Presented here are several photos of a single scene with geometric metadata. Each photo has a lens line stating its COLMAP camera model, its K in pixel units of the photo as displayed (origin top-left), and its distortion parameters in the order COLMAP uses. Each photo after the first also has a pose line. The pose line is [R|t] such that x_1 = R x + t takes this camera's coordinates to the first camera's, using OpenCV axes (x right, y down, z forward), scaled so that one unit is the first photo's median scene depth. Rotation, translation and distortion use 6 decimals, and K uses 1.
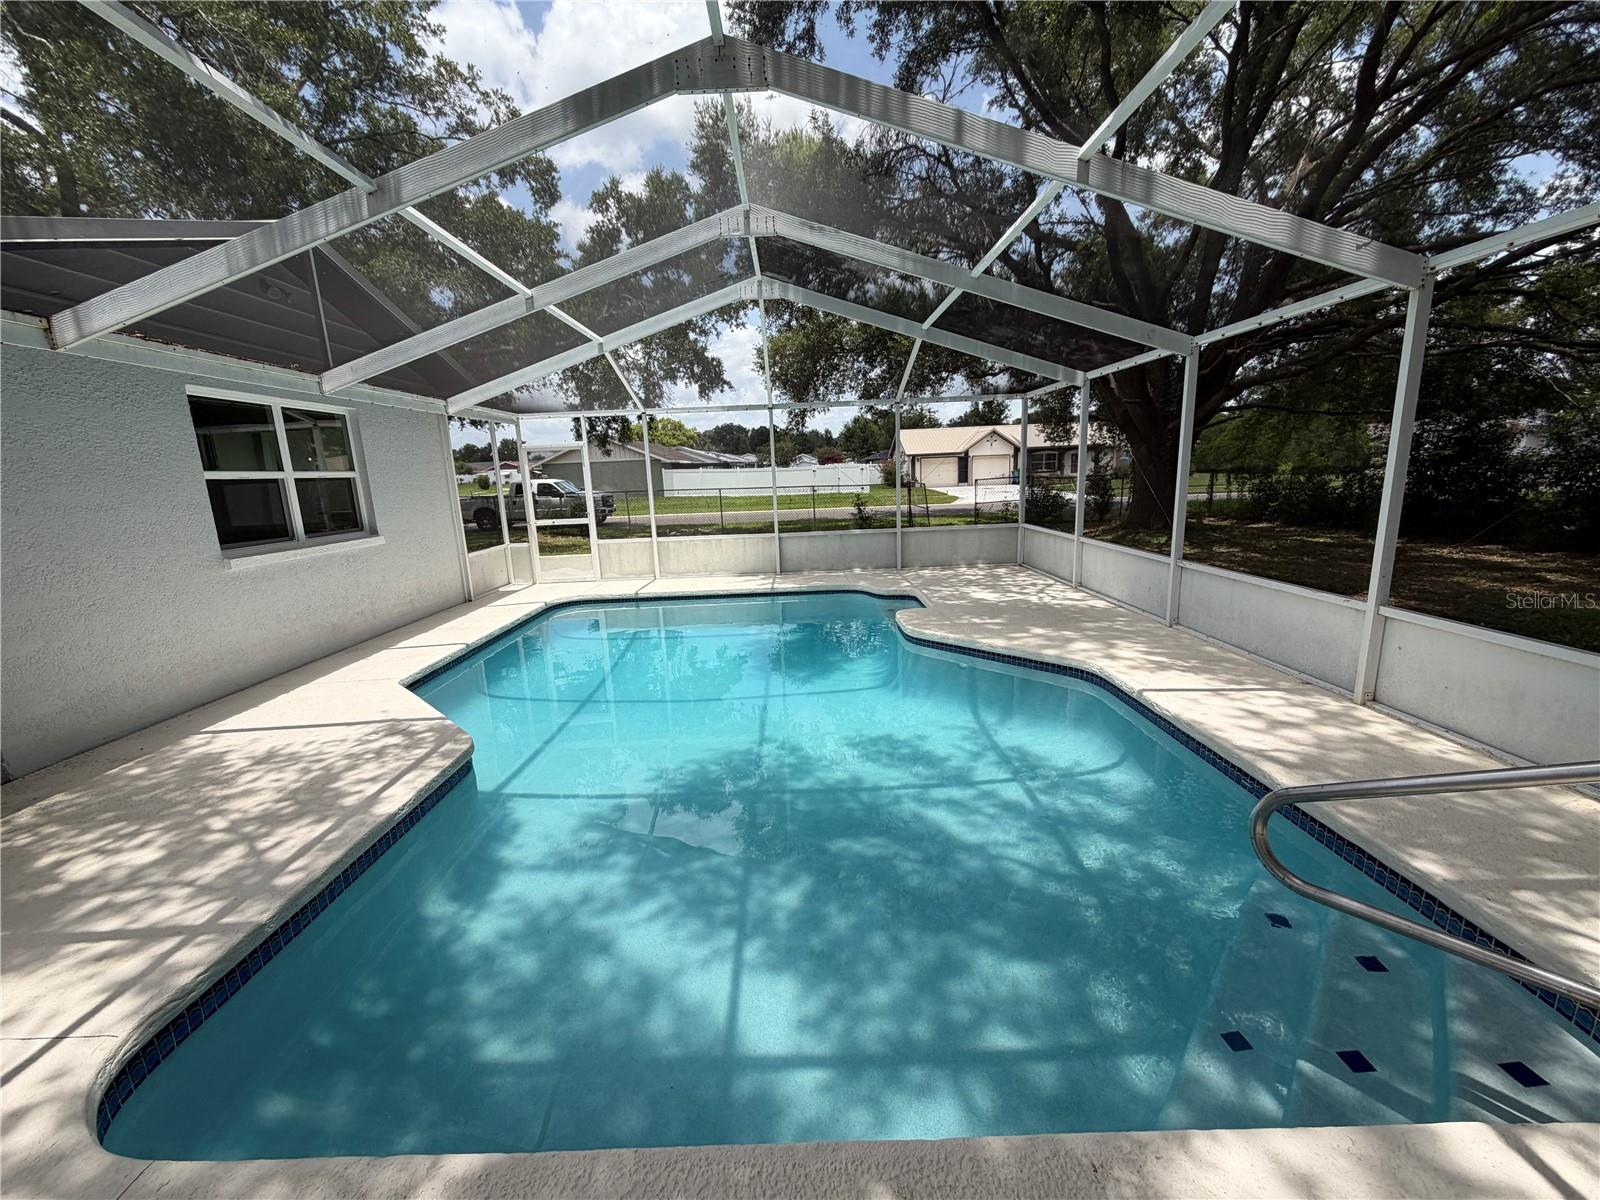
lens RADIAL K [[638.1, 0, 798.5], [0, 638.1, 603.5], [0, 0, 1]] dist [-0.000801, -0.000520]
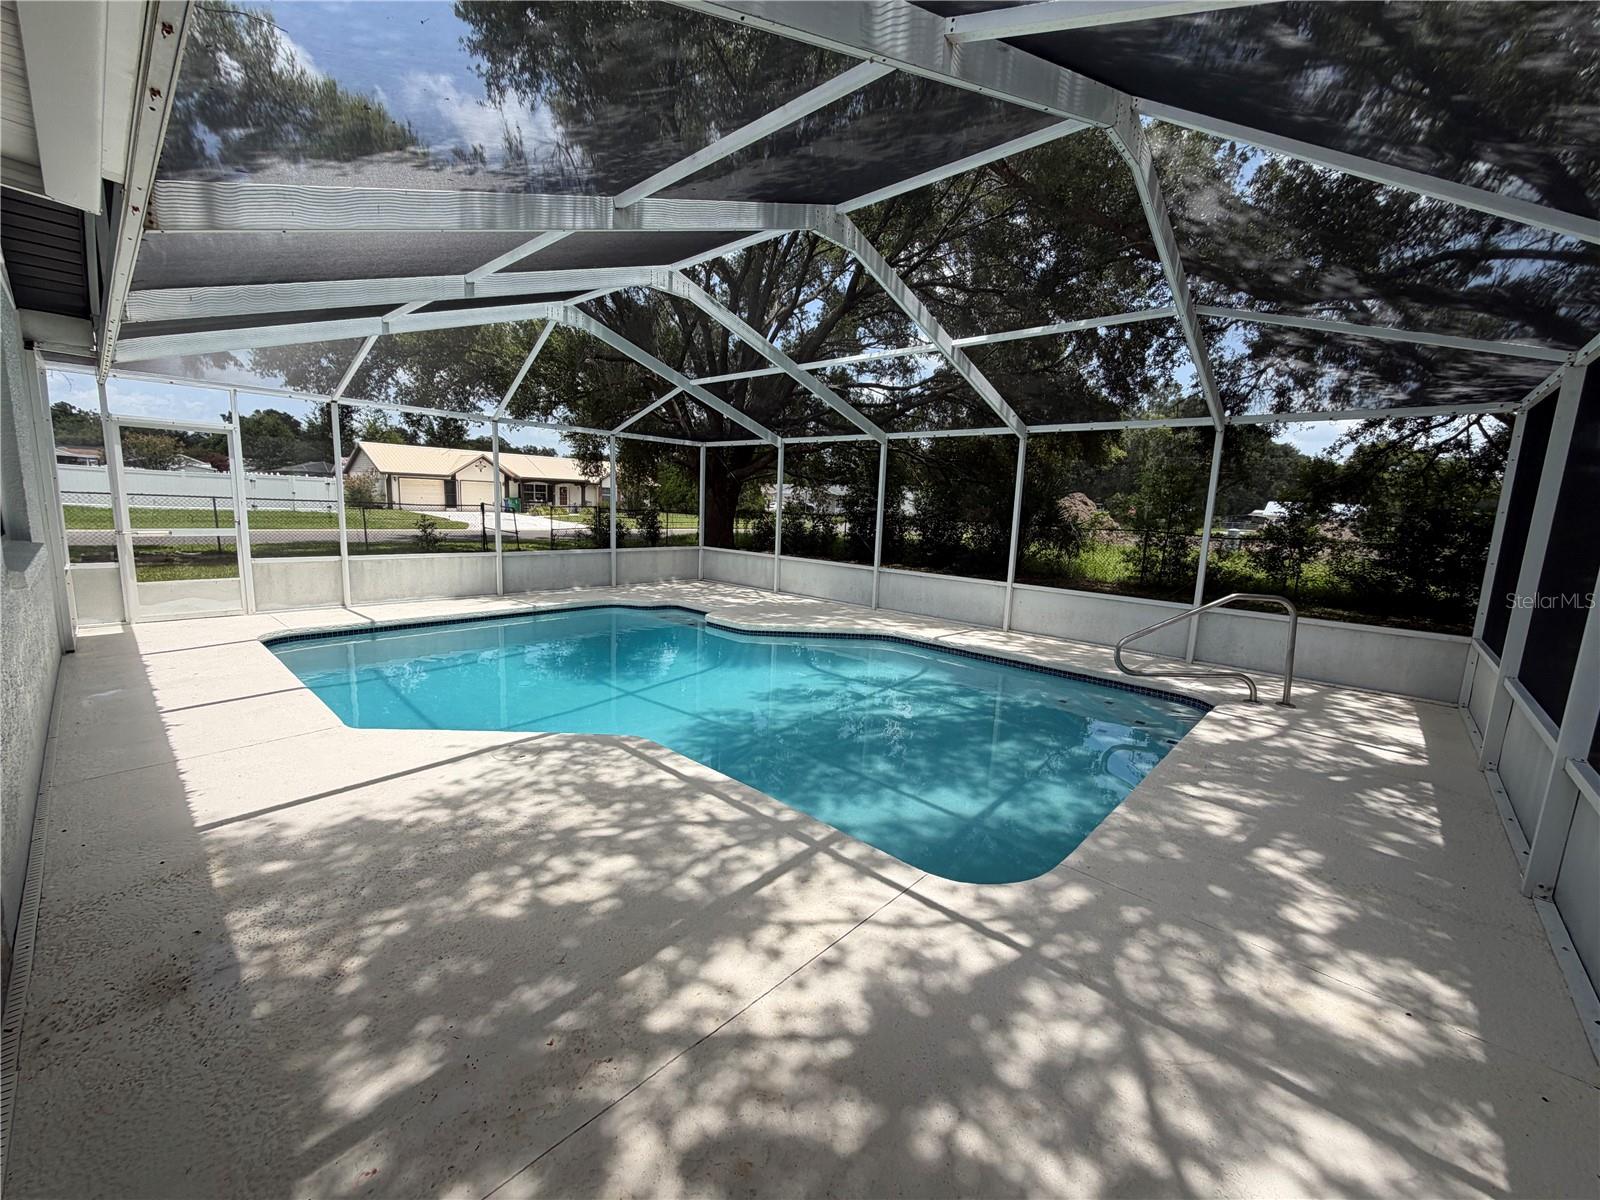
lens RADIAL K [[638.1, 0, 798.5], [0, 638.1, 603.5], [0, 0, 1]] dist [-0.000801, -0.000520]
pose [[0.676374, -0.048505, 0.734959, -0.977170], [0.083717, 0.996426, -0.011282, 0.030613], [-0.731785, 0.069160, 0.678017, 0.088554]]
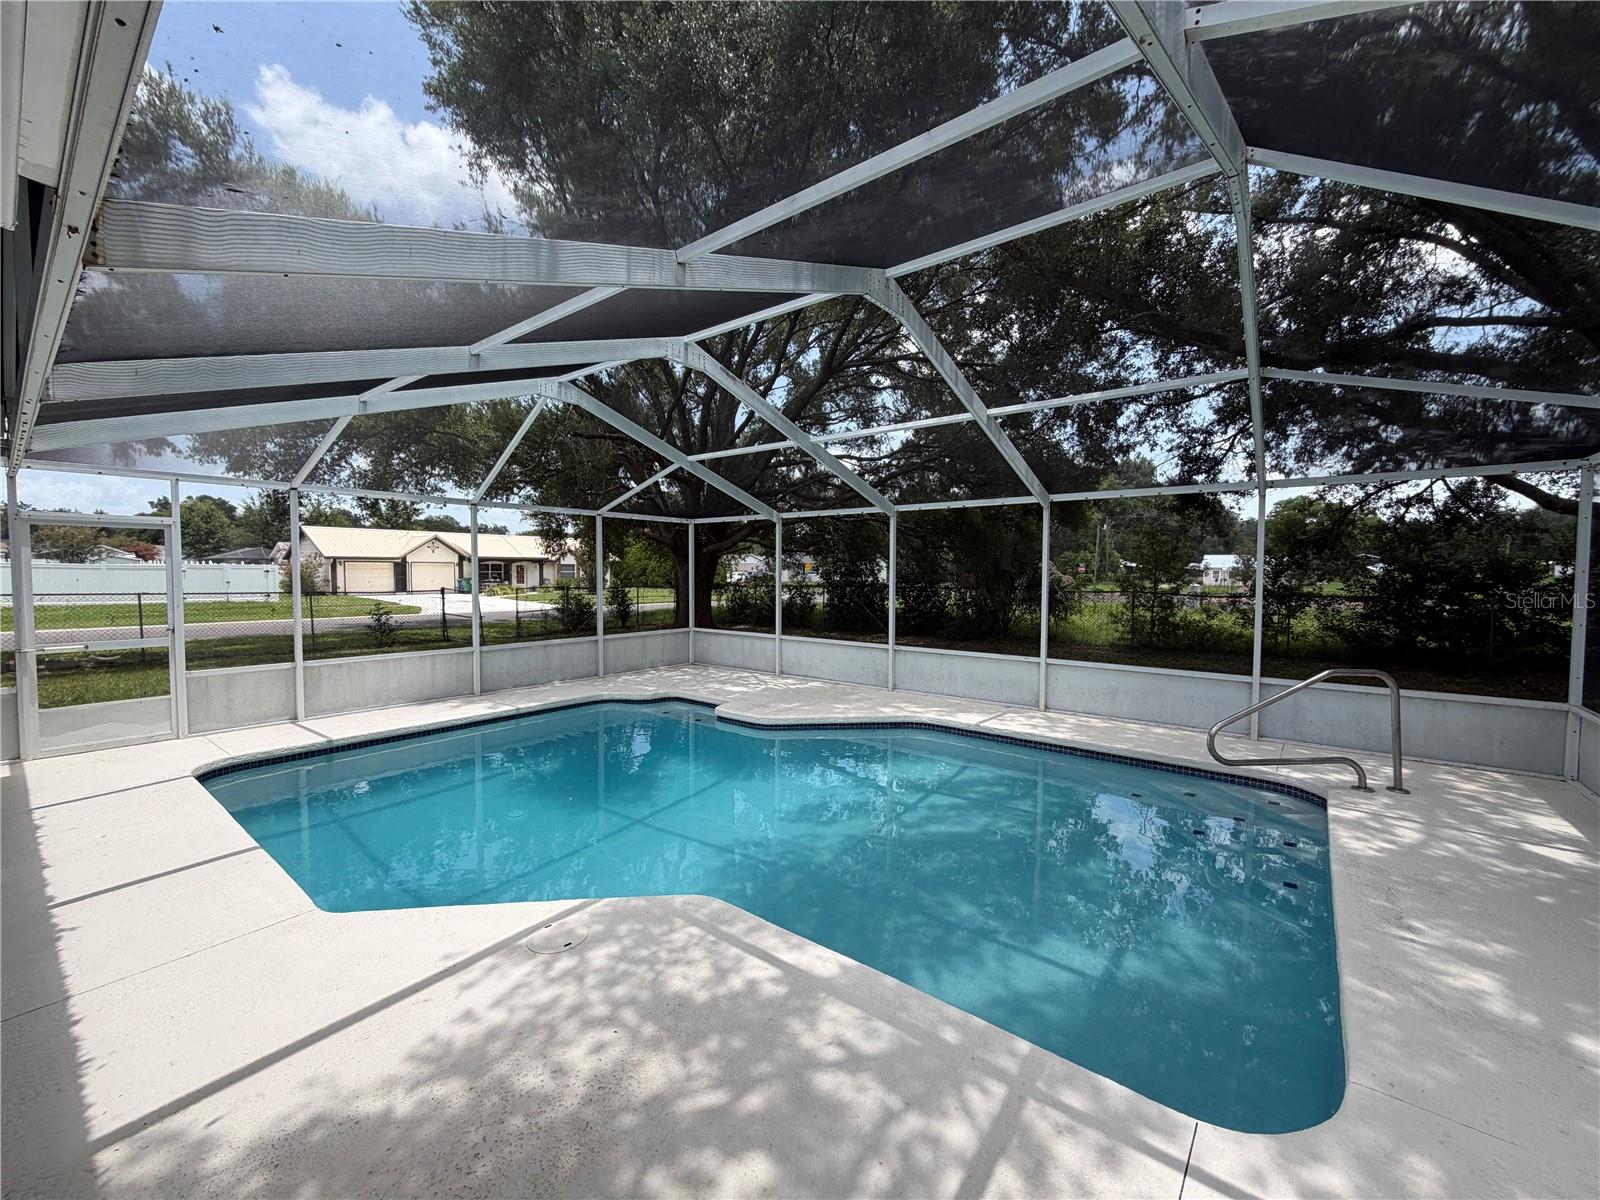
lens RADIAL K [[638.1, 0, 798.5], [0, 638.1, 603.5], [0, 0, 1]] dist [-0.000801, -0.000520]
pose [[0.625090, 0.003388, 0.780546, -0.968857], [0.129589, 0.985662, -0.108059, -0.048116], [-0.769720, 0.168697, 0.615688, 0.320408]]
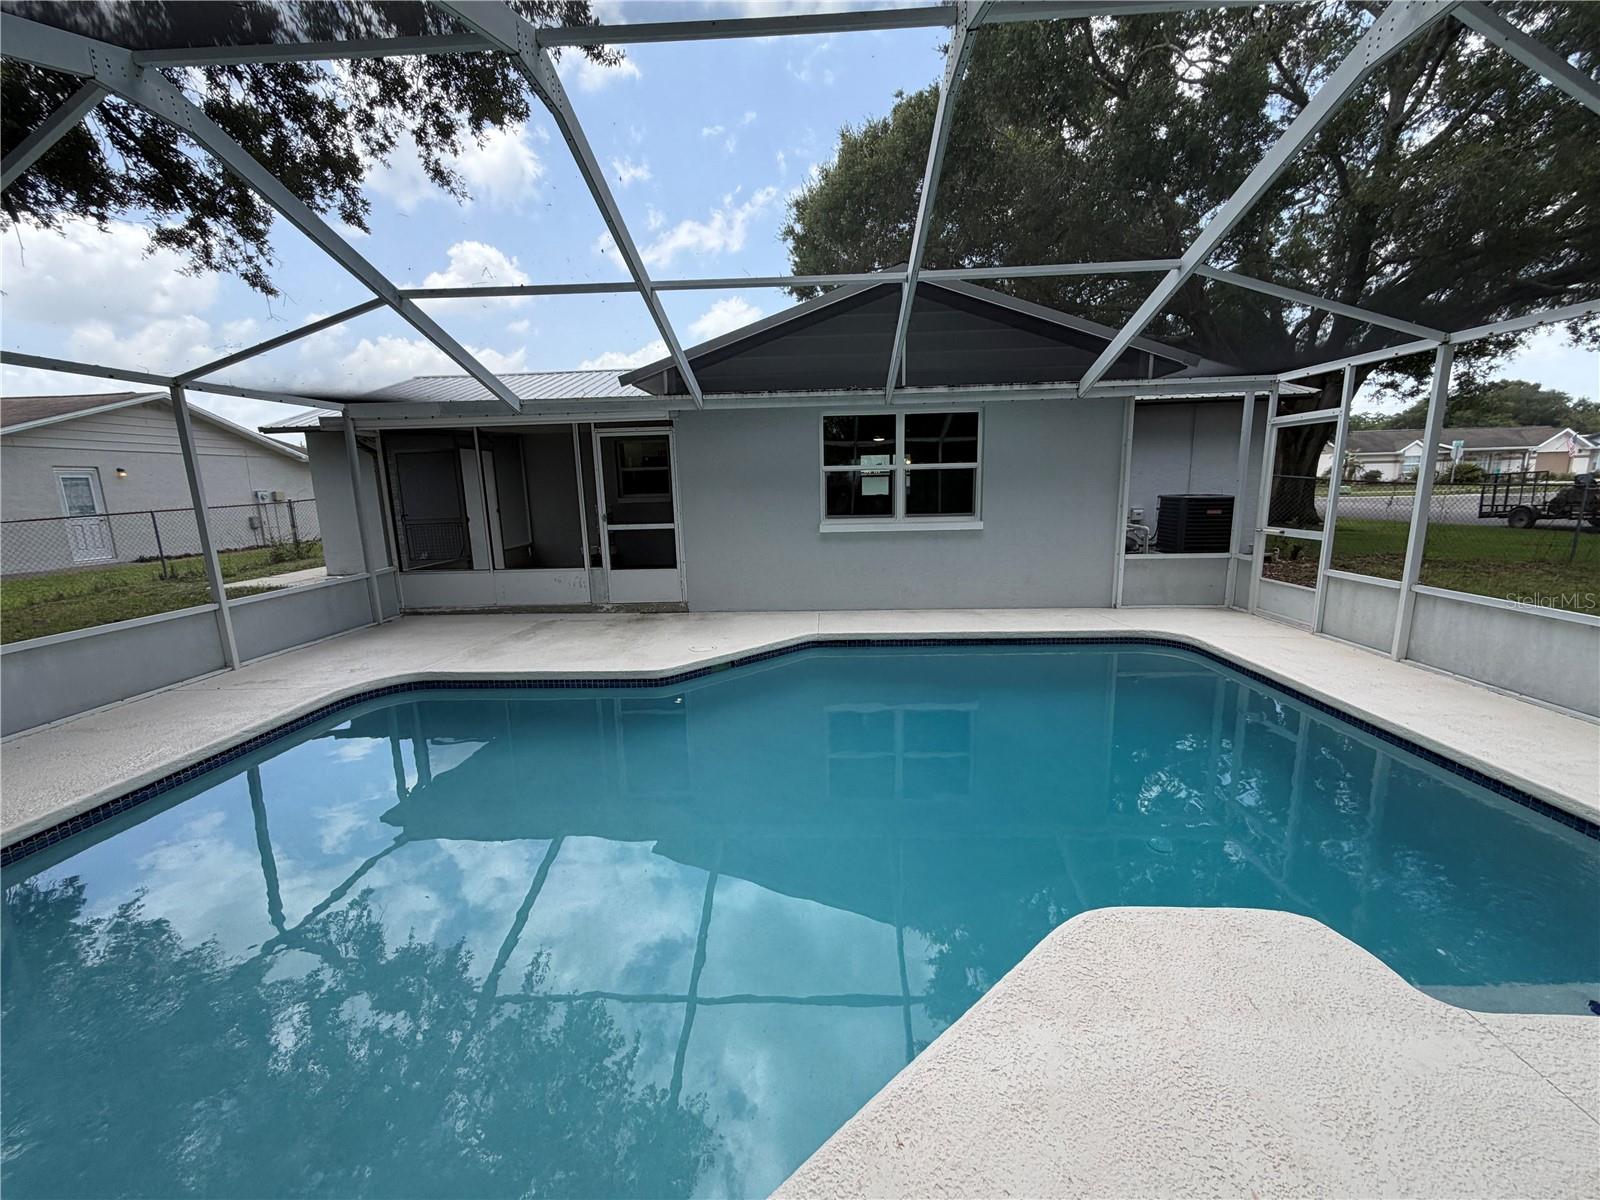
lens RADIAL K [[626.7, 0, 800.0], [0, 626.7, 600.0], [0, 0, 1]] dist [-0.002134, -0.000097]
pose [[-0.052809, 0.223440, -0.973286, 0.686106], [-0.177342, 0.957055, 0.229336, -0.268561], [0.982731, 0.184715, -0.010916, 1.165408]]
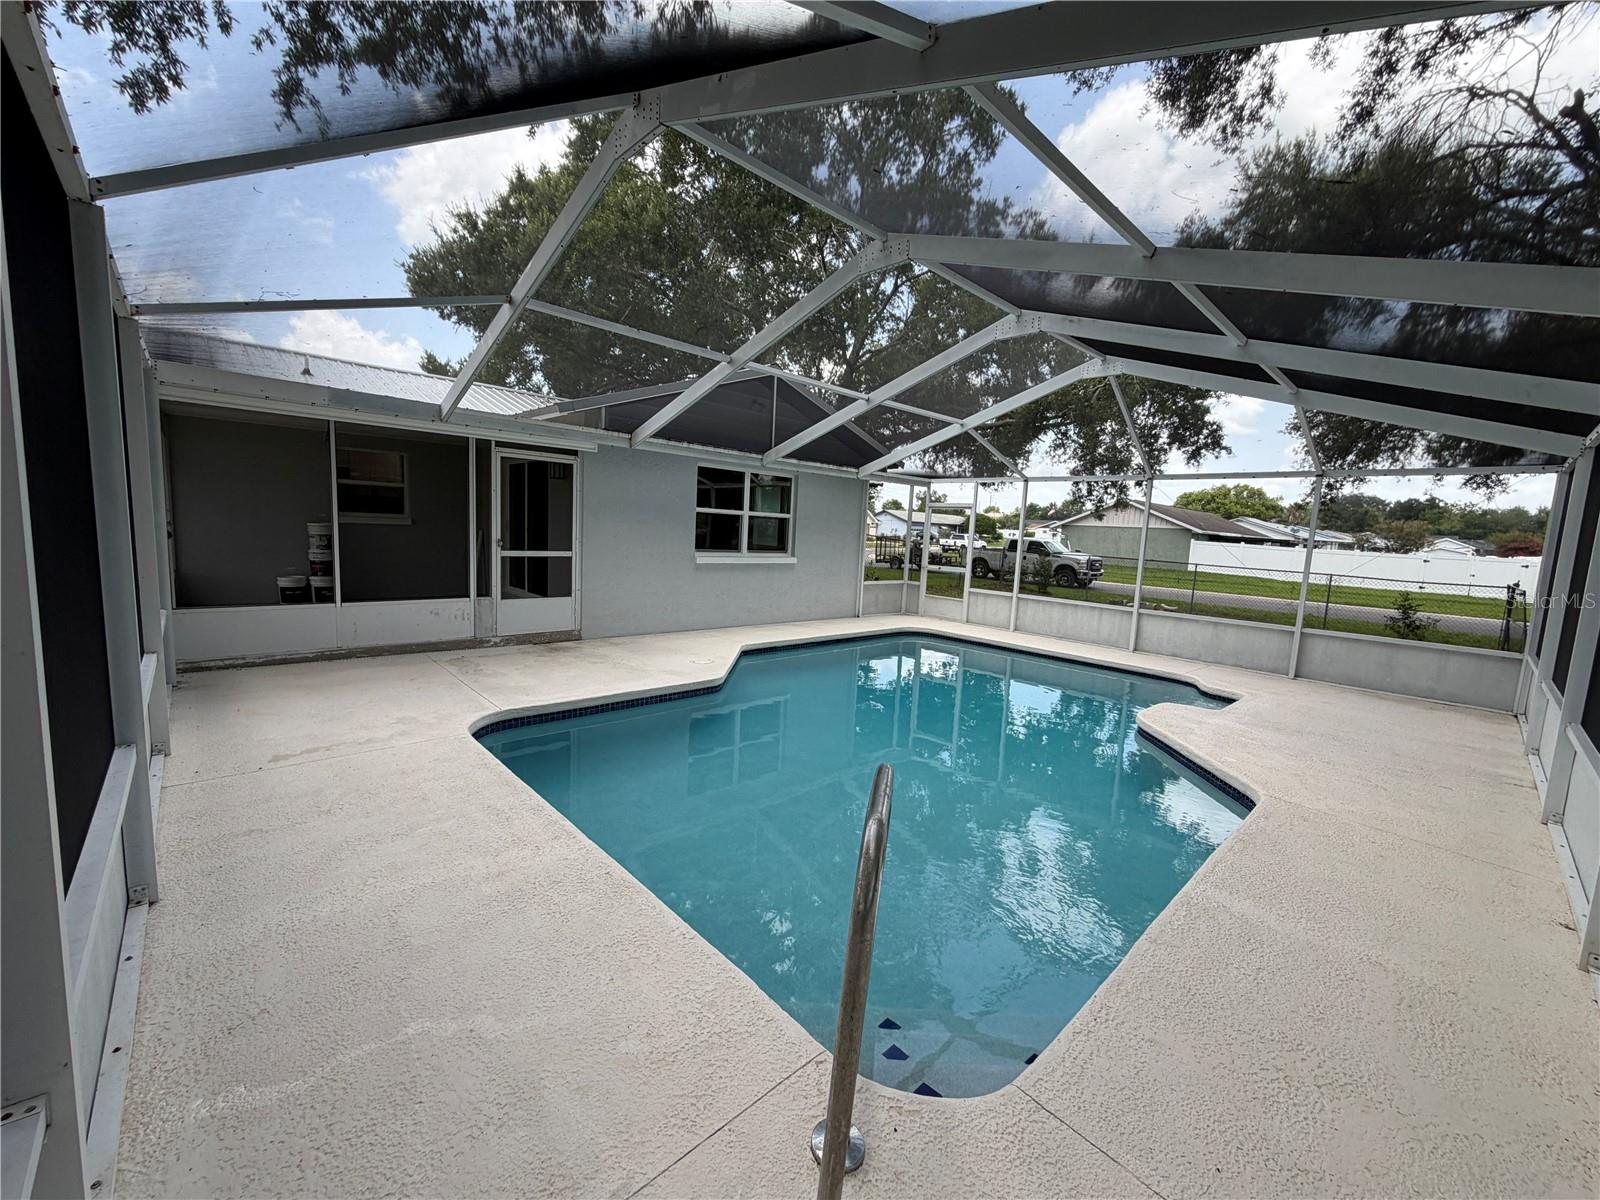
lens RADIAL K [[638.1, 0, 798.5], [0, 638.1, 603.5], [0, 0, 1]] dist [-0.000801, -0.000520]
pose [[0.676462, 0.162563, -0.718313, 0.685540], [-0.226931, 0.973888, 0.006693, -0.023013], [0.700644, 0.158480, 0.695688, -0.013006]]
